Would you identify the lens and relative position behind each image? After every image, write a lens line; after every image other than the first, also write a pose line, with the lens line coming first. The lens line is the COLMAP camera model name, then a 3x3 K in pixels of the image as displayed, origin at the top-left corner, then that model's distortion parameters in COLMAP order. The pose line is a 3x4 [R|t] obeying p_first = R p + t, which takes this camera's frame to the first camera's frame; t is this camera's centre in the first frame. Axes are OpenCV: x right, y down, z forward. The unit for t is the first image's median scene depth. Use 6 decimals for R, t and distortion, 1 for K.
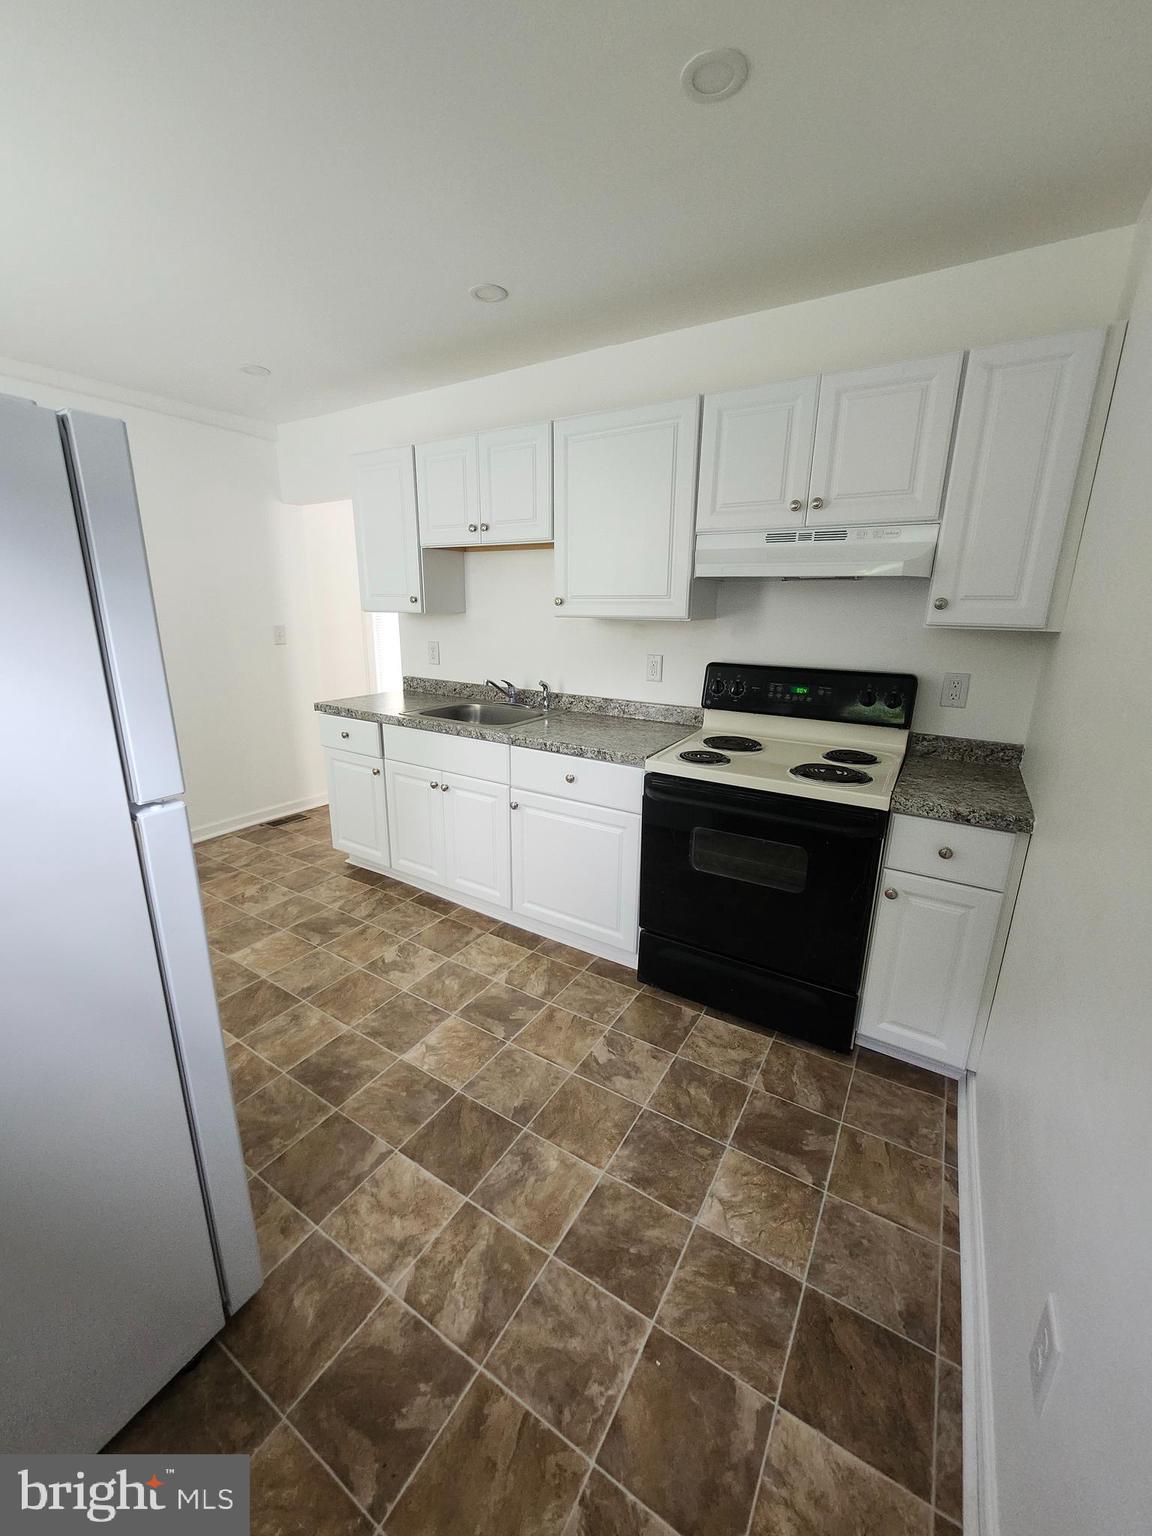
lens RADIAL K [[601.8, 0, 560.3], [0, 601.8, 764.9], [0, 0, 1]] dist [0.000109, -0.000639]
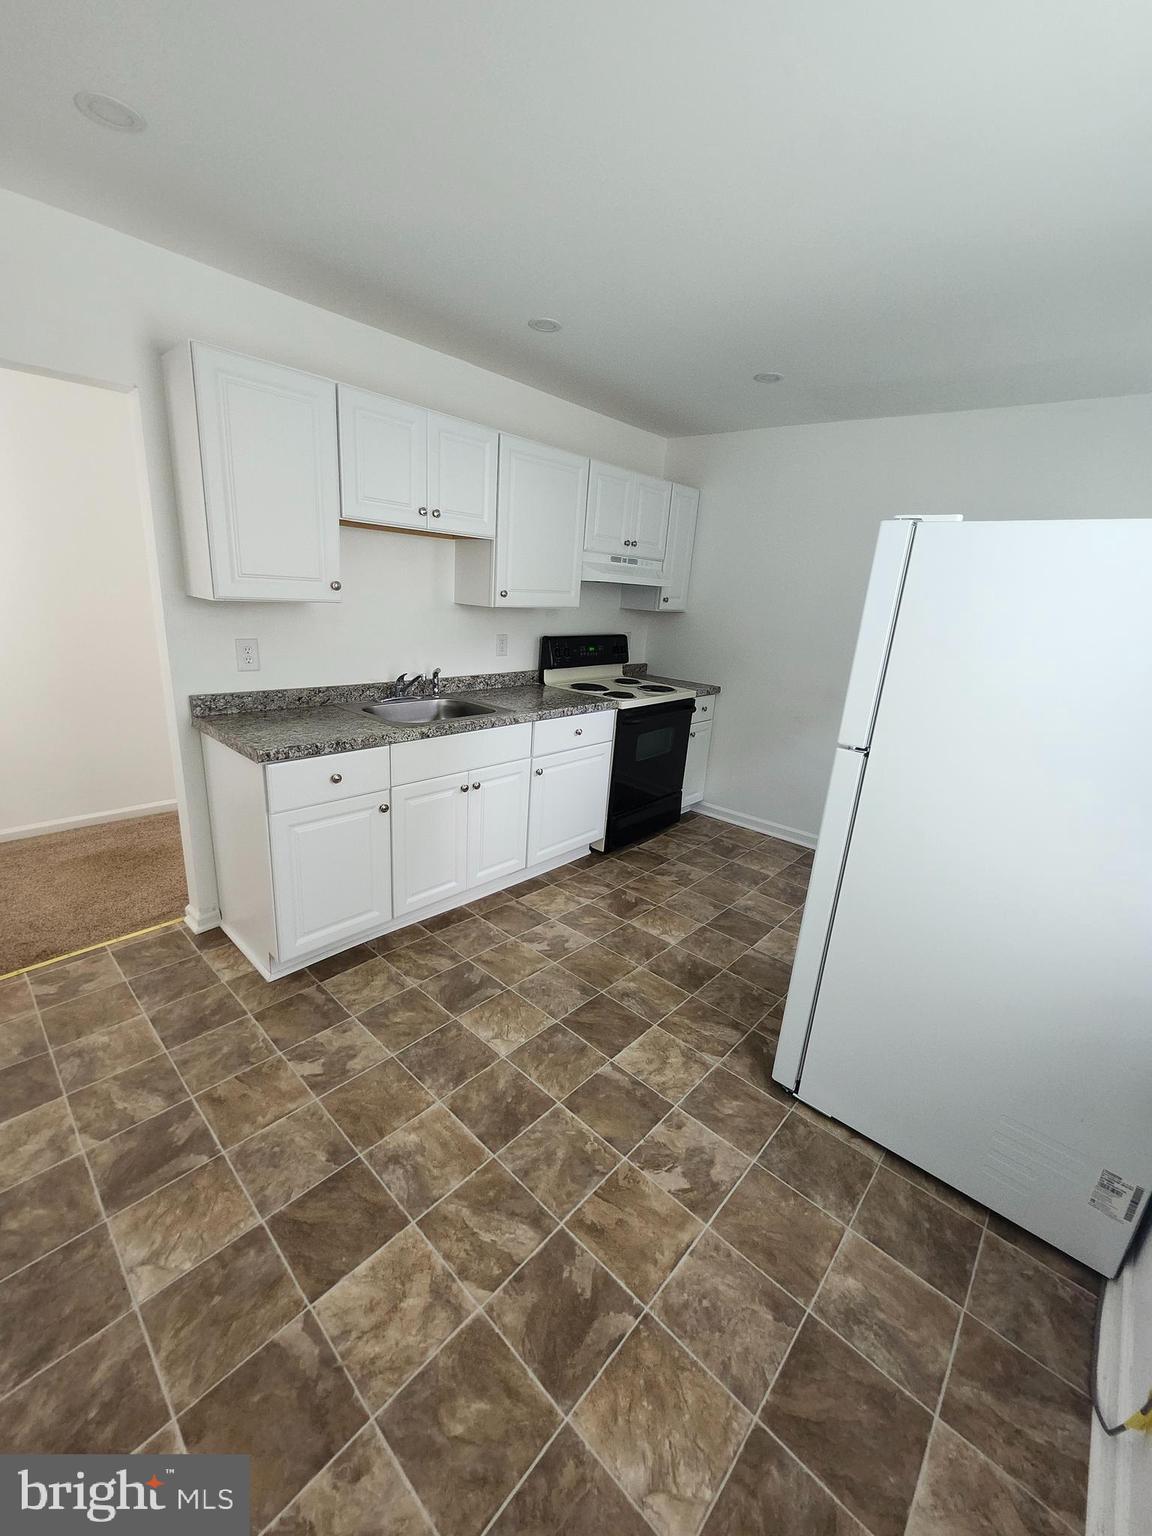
lens RADIAL K [[593.7, 0, 544.3], [0, 593.7, 787.8], [0, 0, 1]] dist [-0.041552, 0.018858]
pose [[0.203801, -0.307006, 0.929630, -0.937487], [0.205175, 0.941866, 0.266066, -0.169903], [-0.957271, 0.136512, 0.254943, 0.571491]]
